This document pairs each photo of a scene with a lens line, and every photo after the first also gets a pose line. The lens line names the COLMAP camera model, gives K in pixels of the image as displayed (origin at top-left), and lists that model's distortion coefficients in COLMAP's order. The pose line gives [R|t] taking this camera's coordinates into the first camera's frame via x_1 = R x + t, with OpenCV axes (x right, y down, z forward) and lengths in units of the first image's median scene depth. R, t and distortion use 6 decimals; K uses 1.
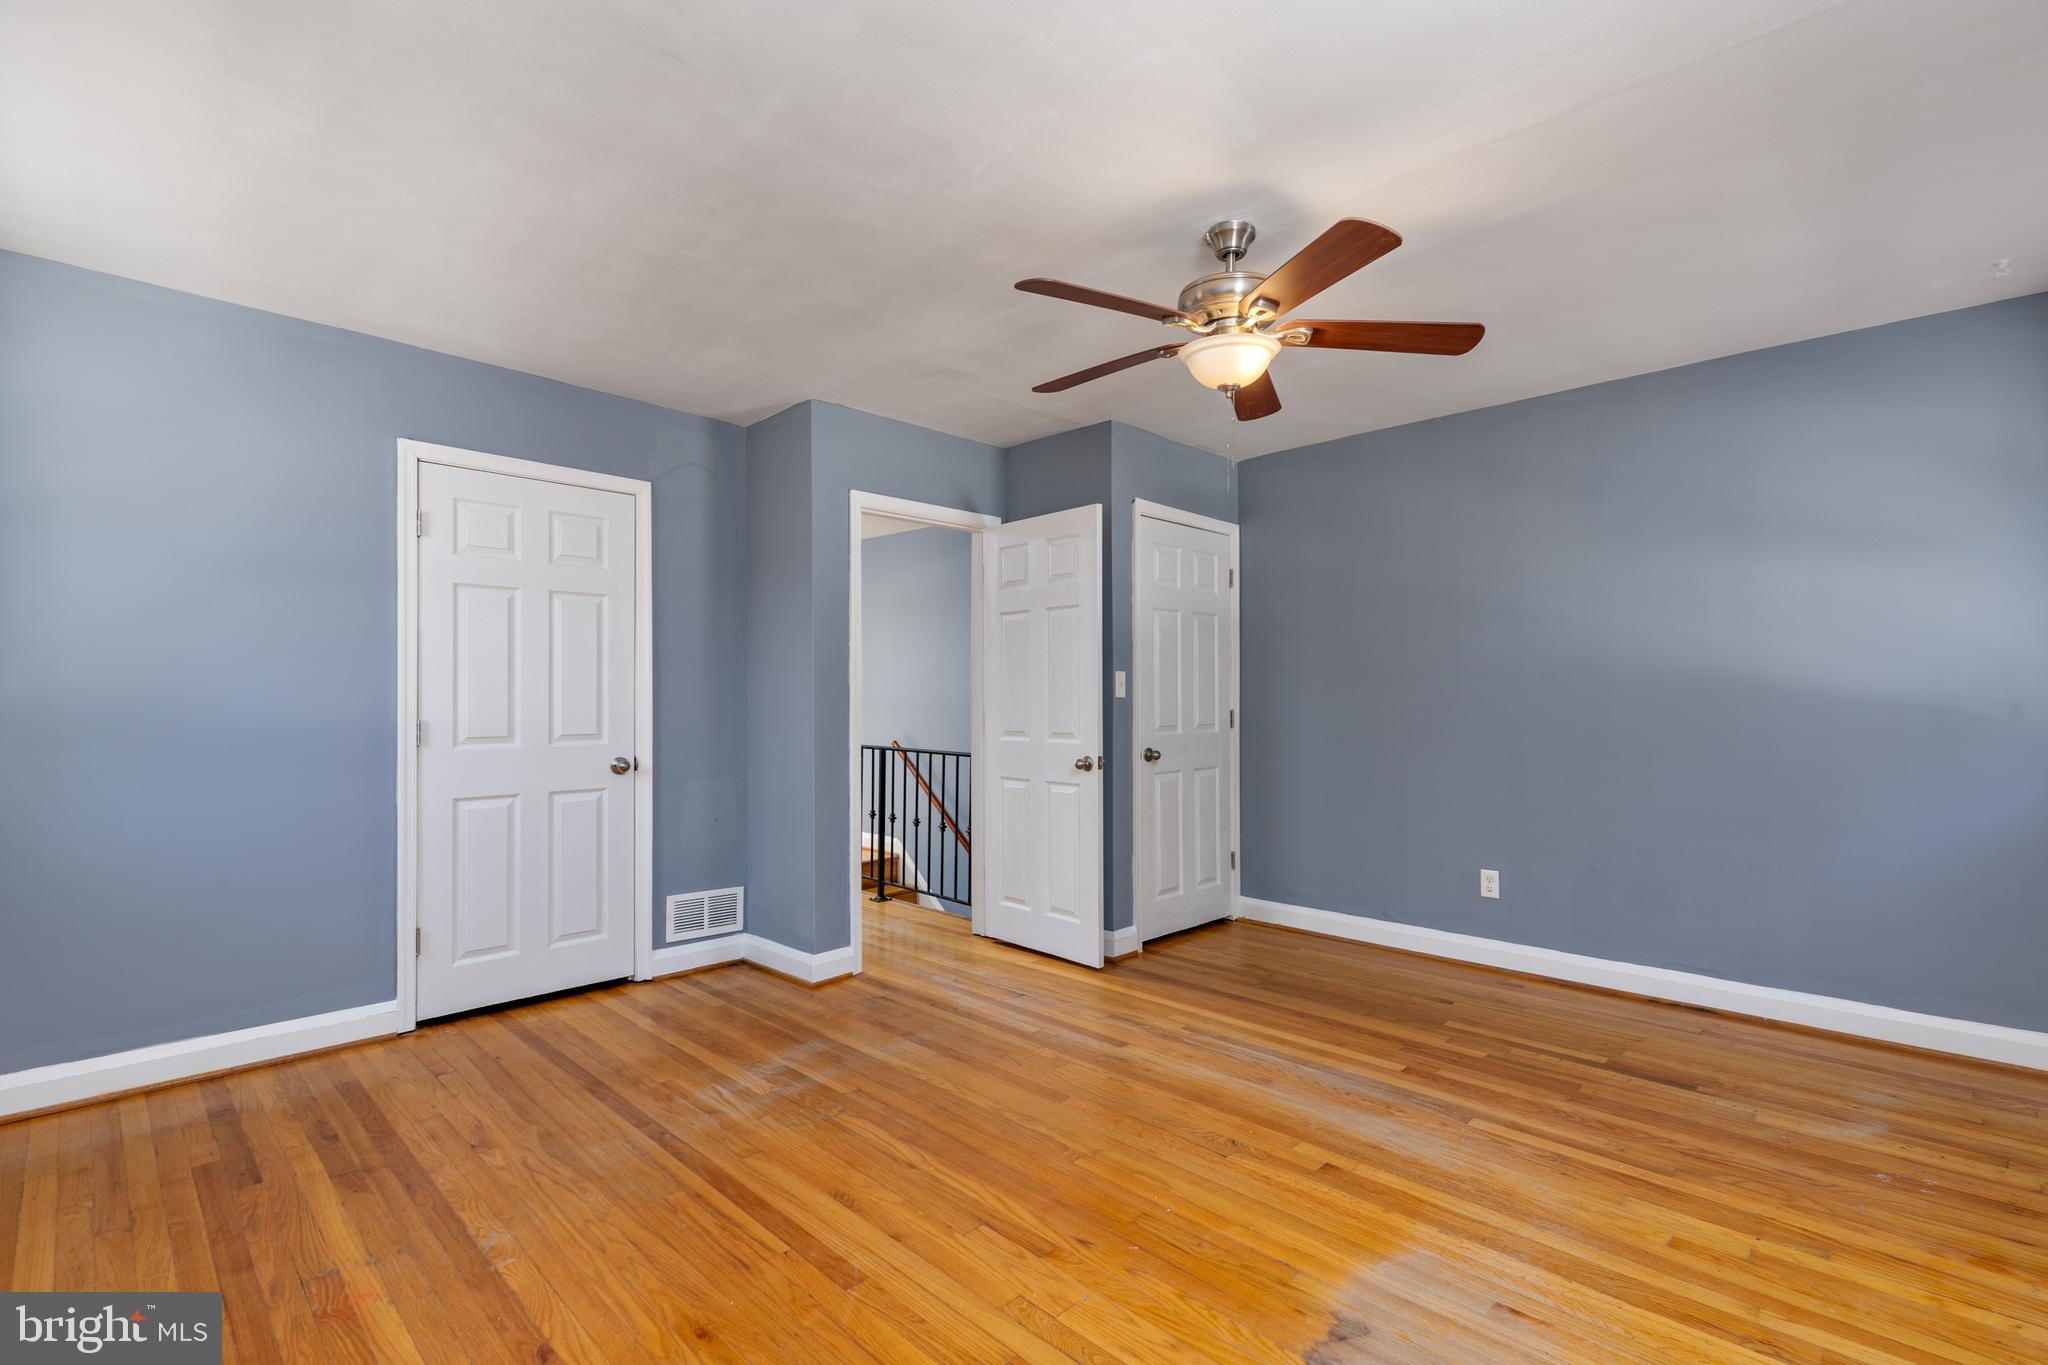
lens RADIAL K [[920.0, 0, 1035.2], [0, 920.0, 685.0], [0, 0, 1]] dist [0.010802, -0.000640]
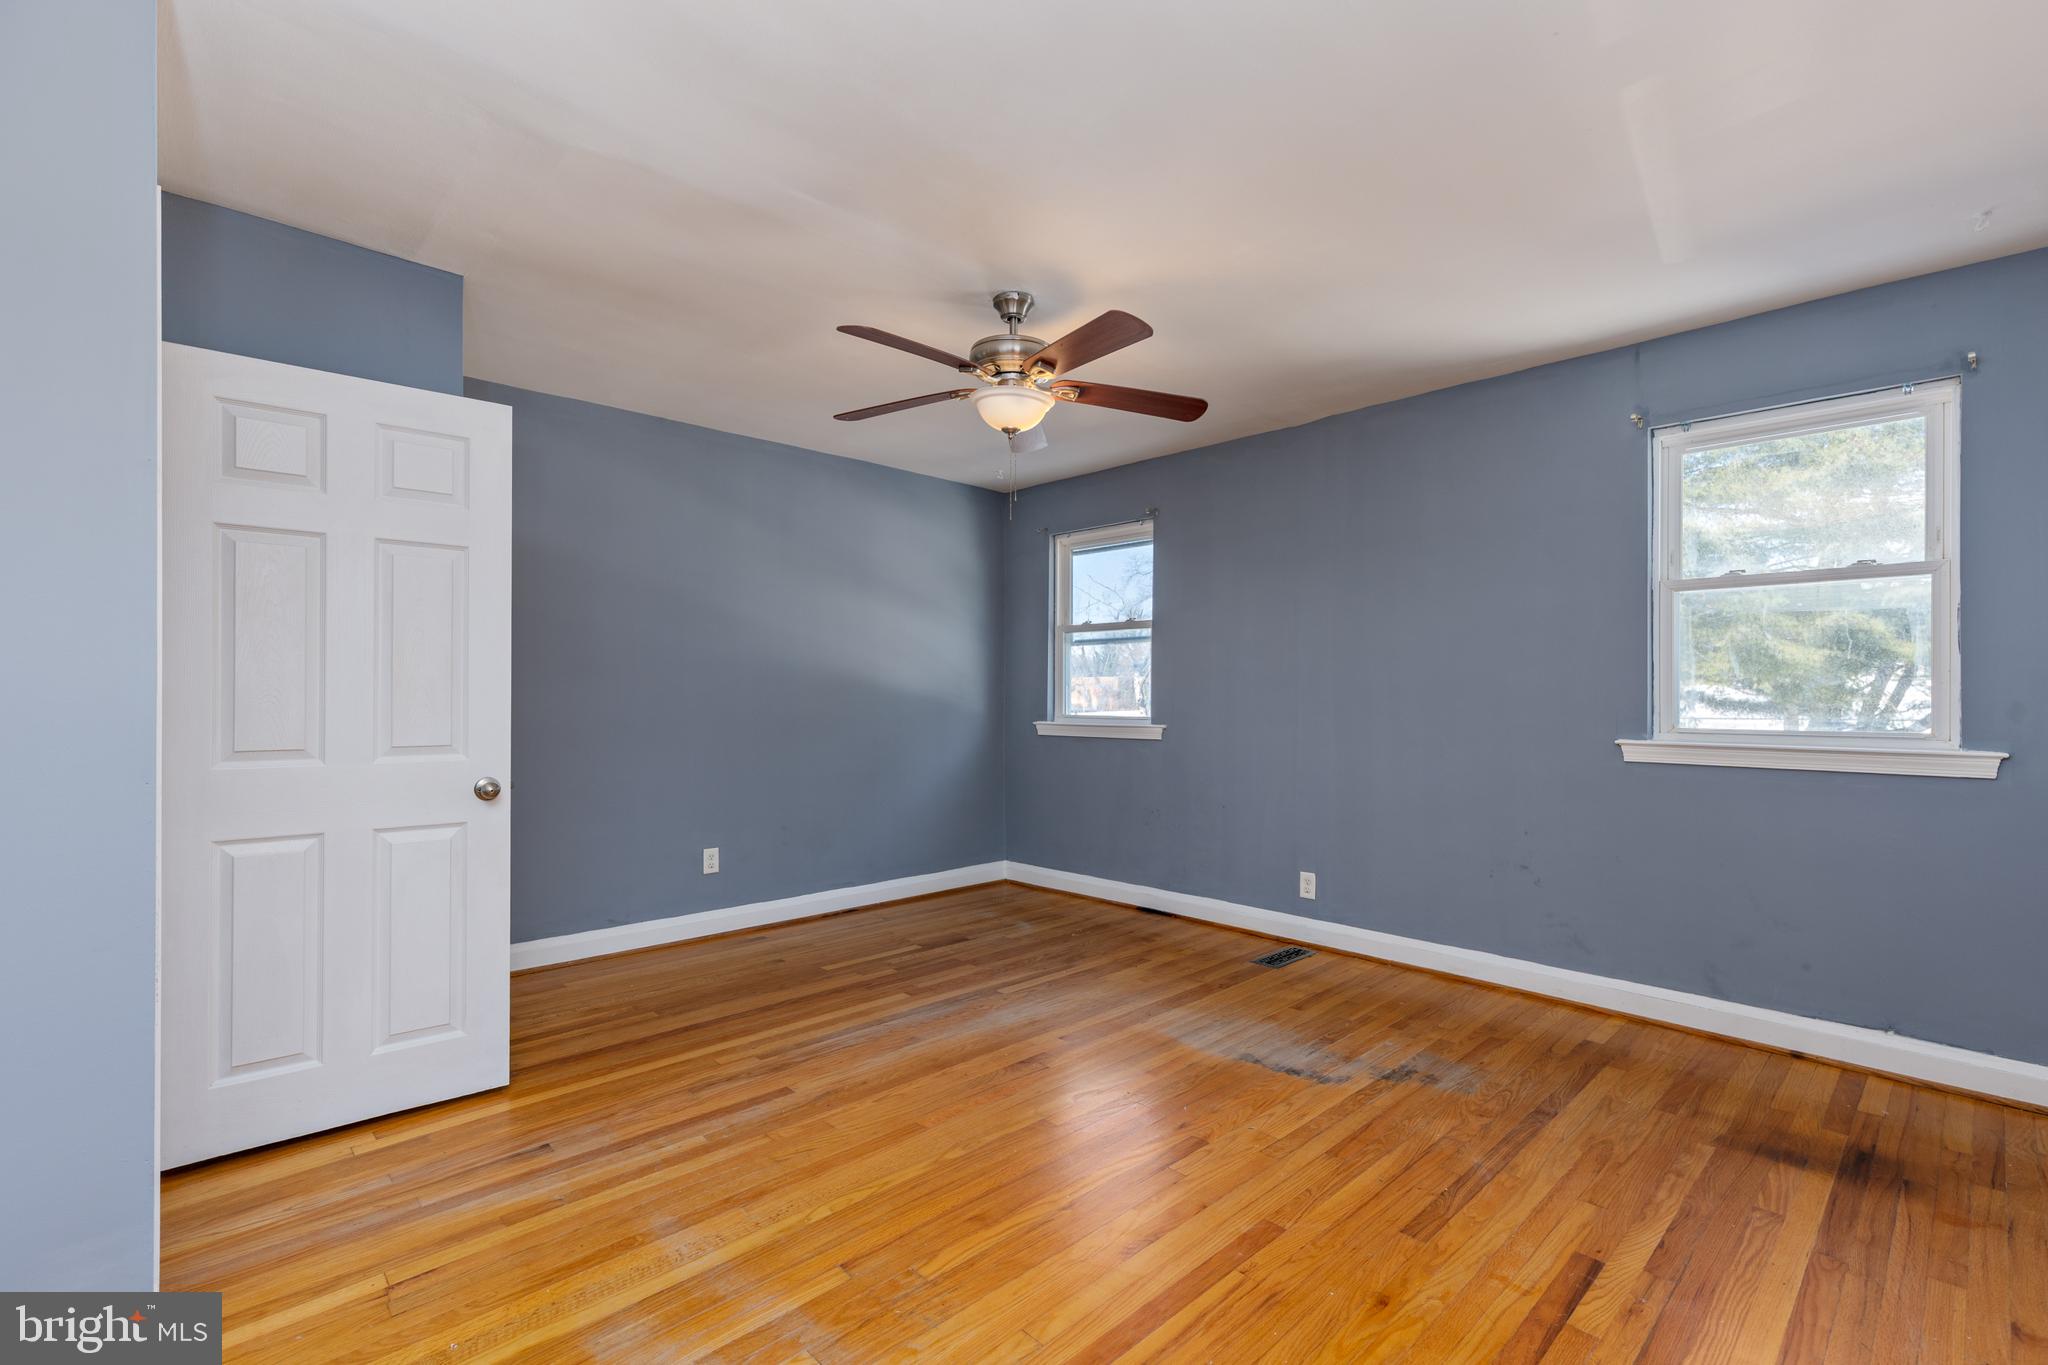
lens RADIAL K [[920.0, 0, 1033.0], [0, 920.0, 689.4], [0, 0, 1]] dist [0.010802, -0.000640]
pose [[0.031463, 0.006938, 0.999481, -0.743948], [-0.019403, 0.999792, -0.006329, 0.011322], [-0.999317, -0.019194, 0.031591, 0.719067]]
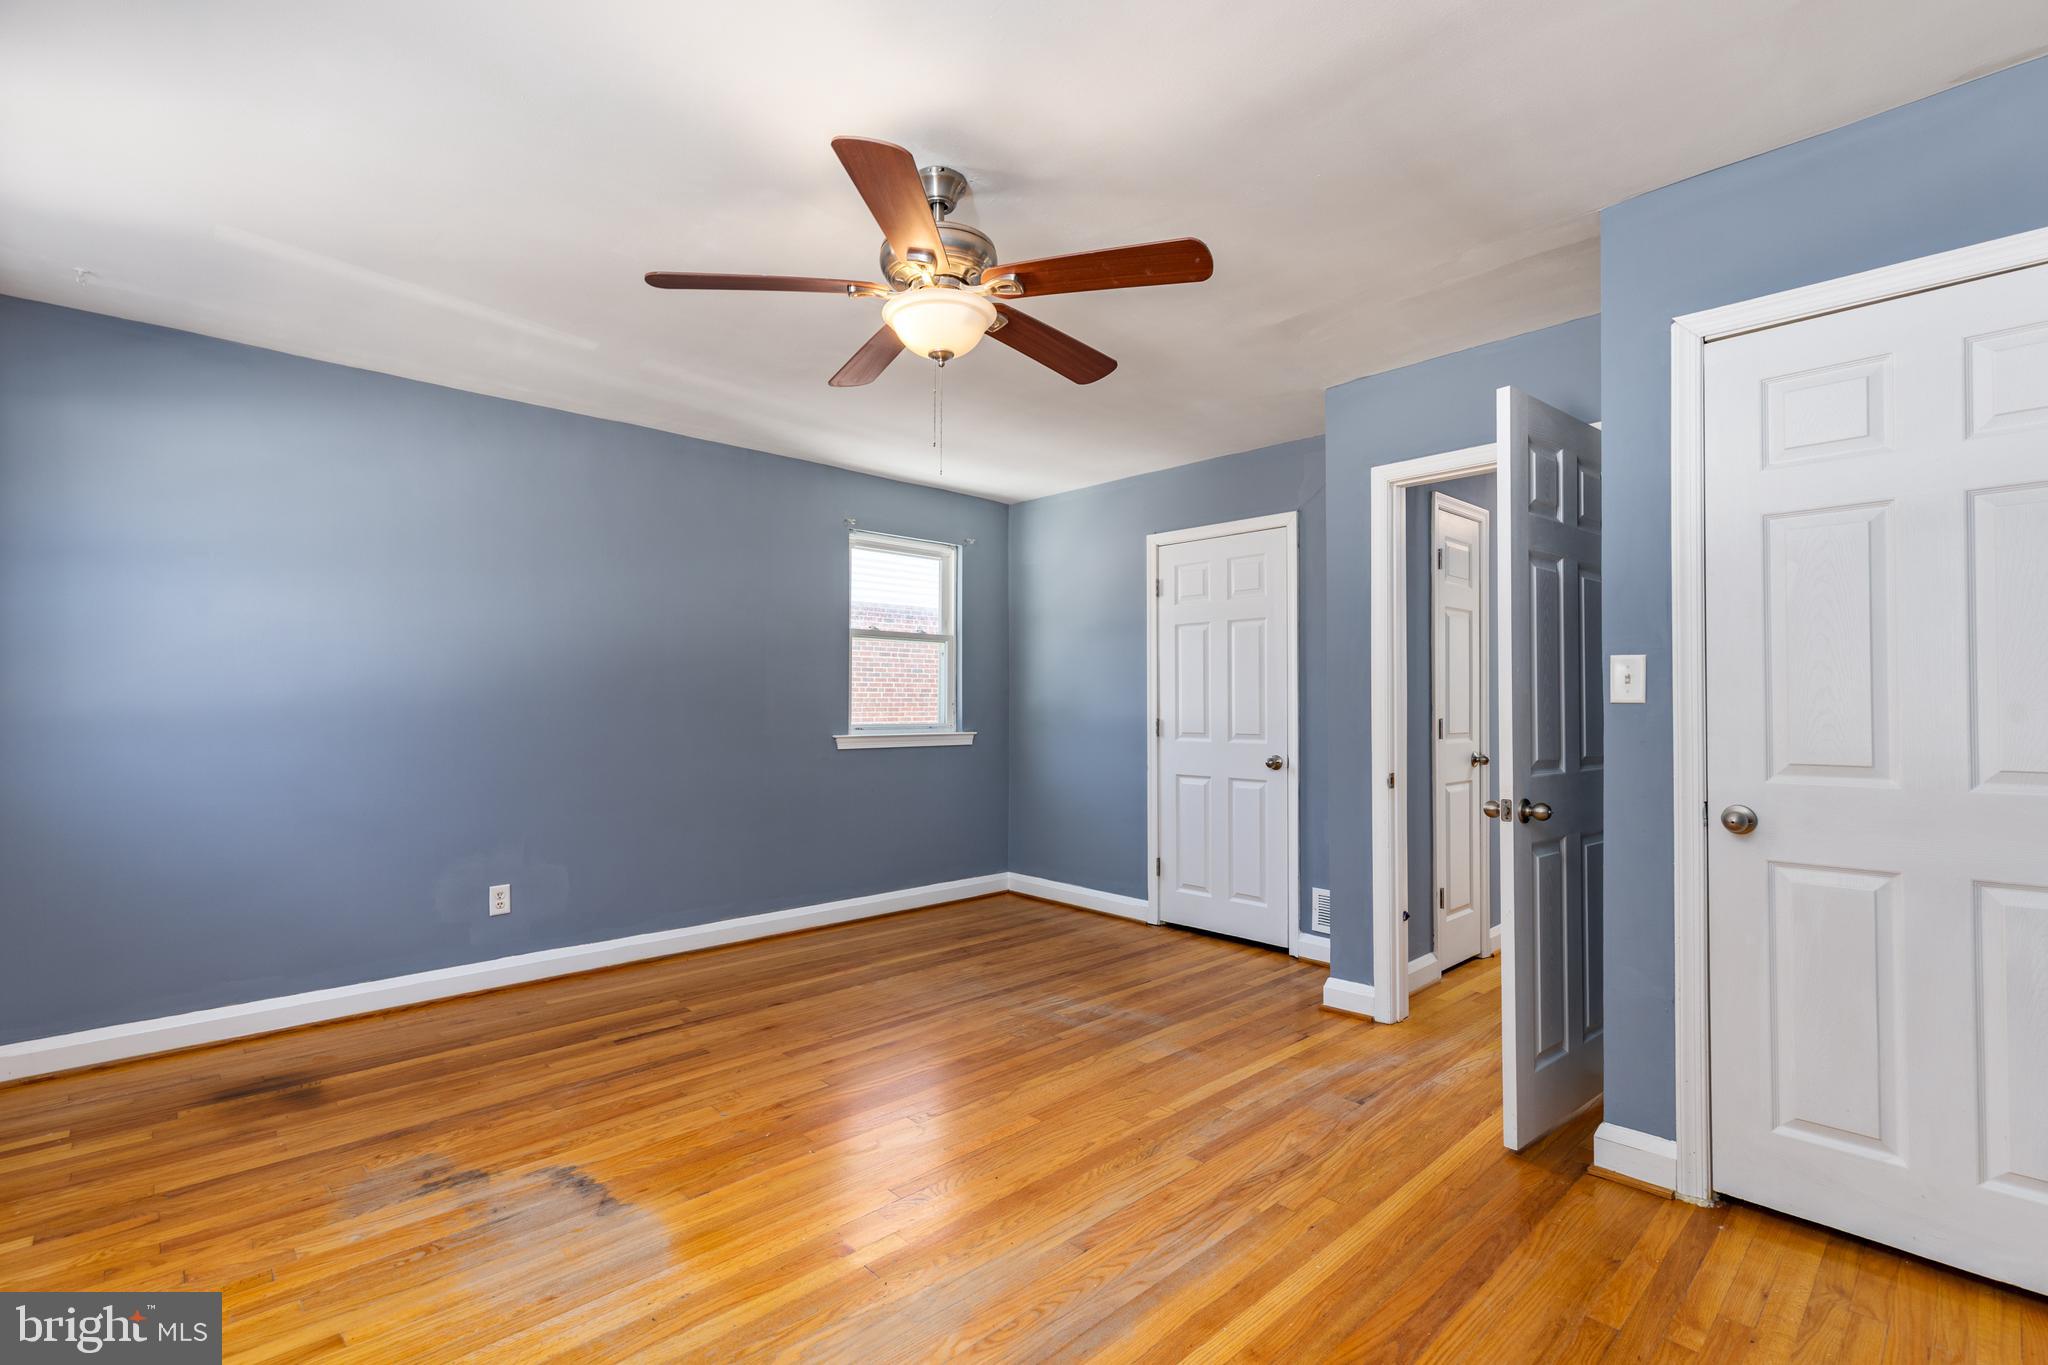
lens RADIAL K [[920.0, 0, 1042.8], [0, 920.0, 698.4], [0, 0, 1]] dist [0.010802, -0.000640]
pose [[-0.025520, -0.005851, -0.999657, 0.838255], [0.016628, 0.999842, -0.006277, 0.010083], [0.999536, -0.016783, -0.025419, 0.862436]]
